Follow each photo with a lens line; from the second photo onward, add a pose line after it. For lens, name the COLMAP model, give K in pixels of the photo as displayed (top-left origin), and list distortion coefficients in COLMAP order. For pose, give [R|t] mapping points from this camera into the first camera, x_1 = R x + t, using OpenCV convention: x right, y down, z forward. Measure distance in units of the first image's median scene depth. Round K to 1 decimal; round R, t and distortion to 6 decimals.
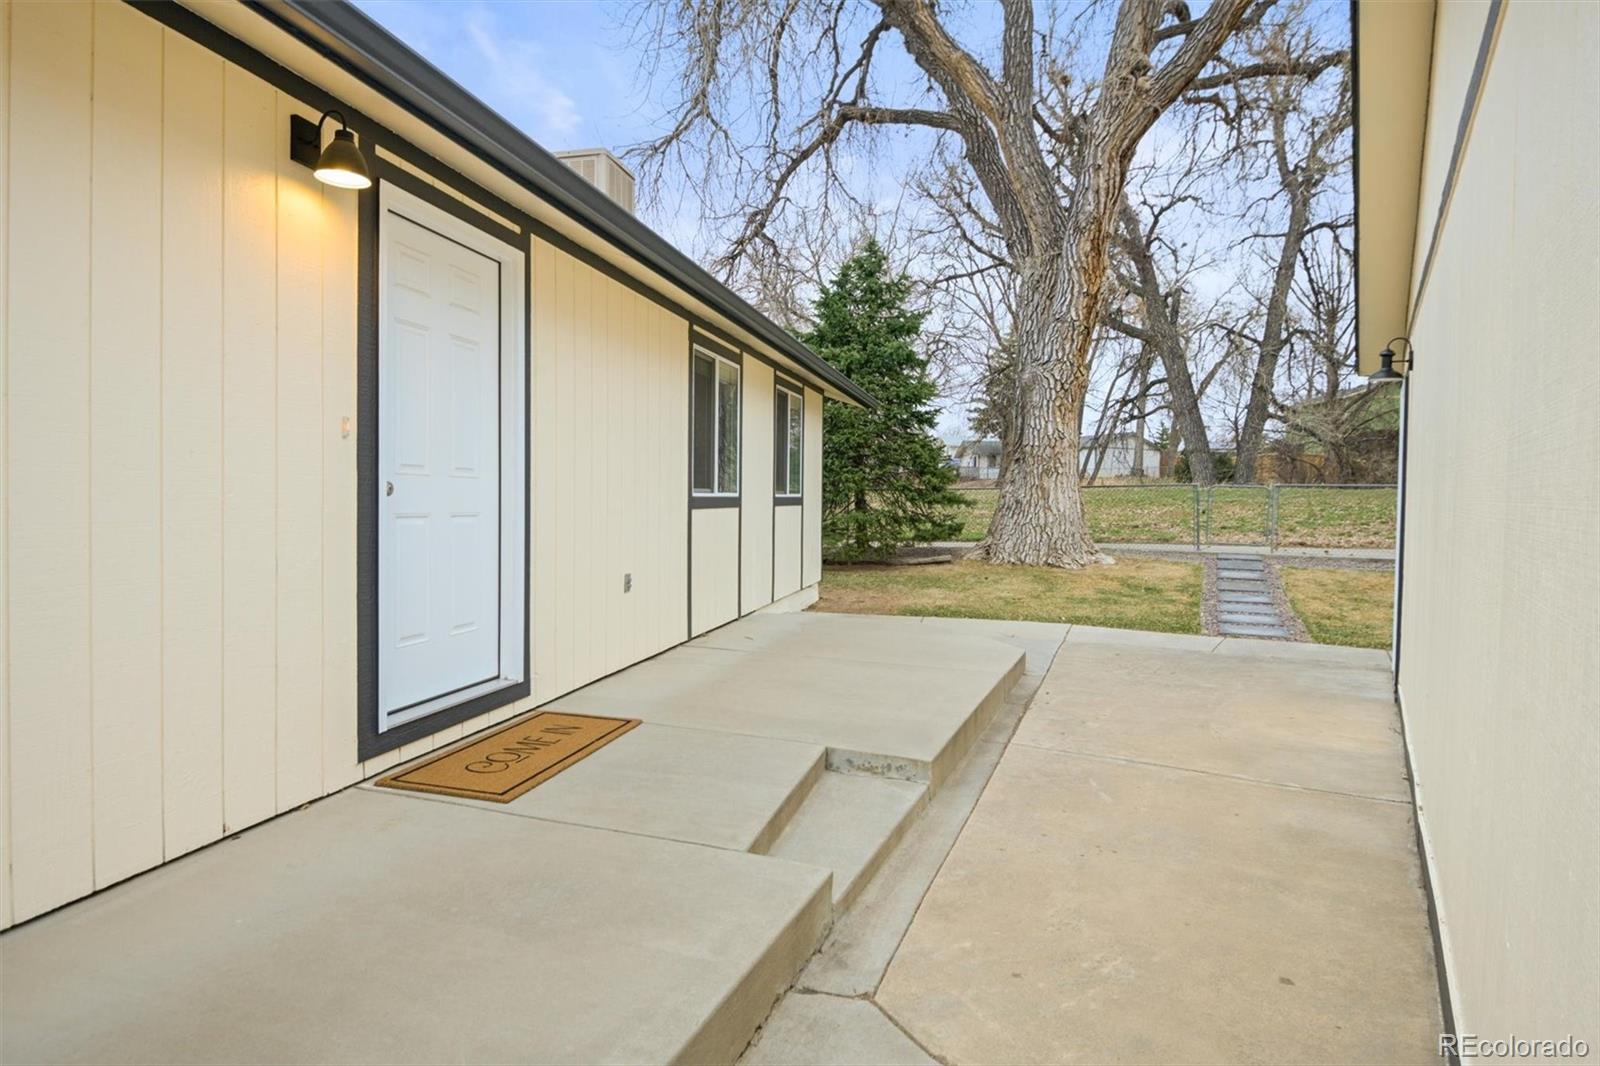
lens RADIAL K [[870.9, 0, 794.4], [0, 870.9, 509.1], [0, 0, 1]] dist [0.008281, -0.029582]
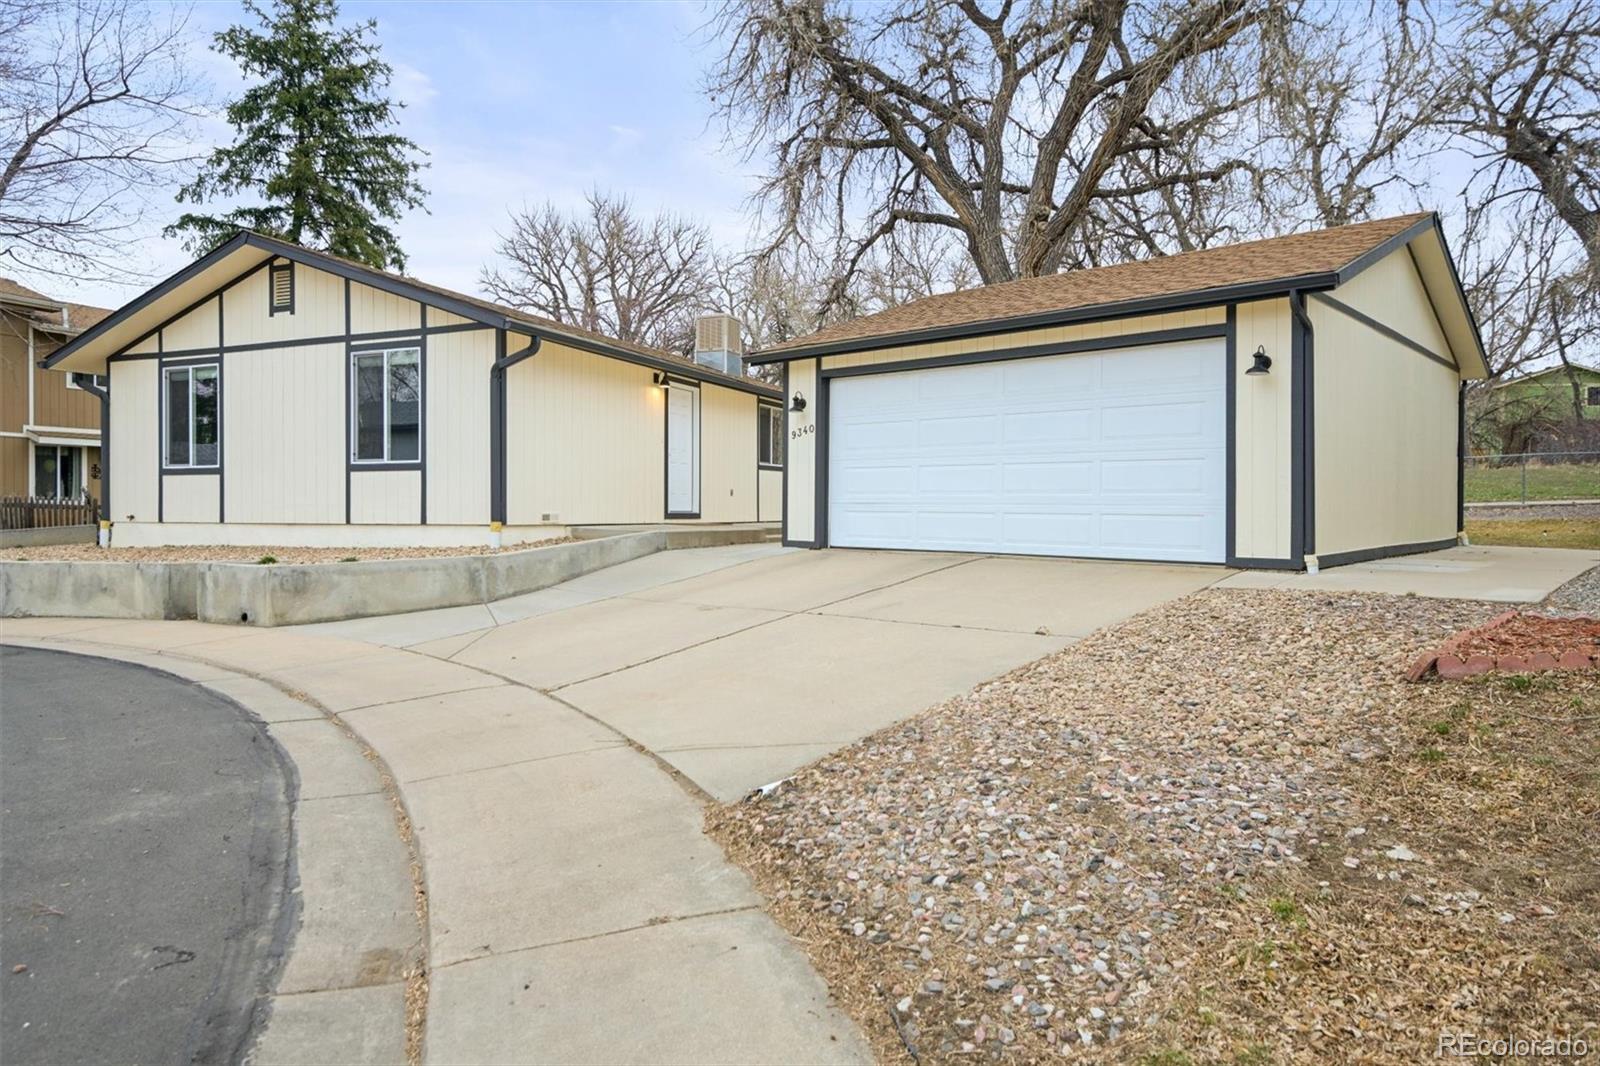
lens RADIAL K [[885.5, 0, 796.2], [0, 885.5, 501.5], [0, 0, 1]] dist [0.007794, -0.029869]
pose [[0.988042, -0.007590, -0.154000, 0.135332], [0.005446, 0.999882, -0.014339, 0.045839], [0.154090, 0.013329, 0.987967, -0.534524]]
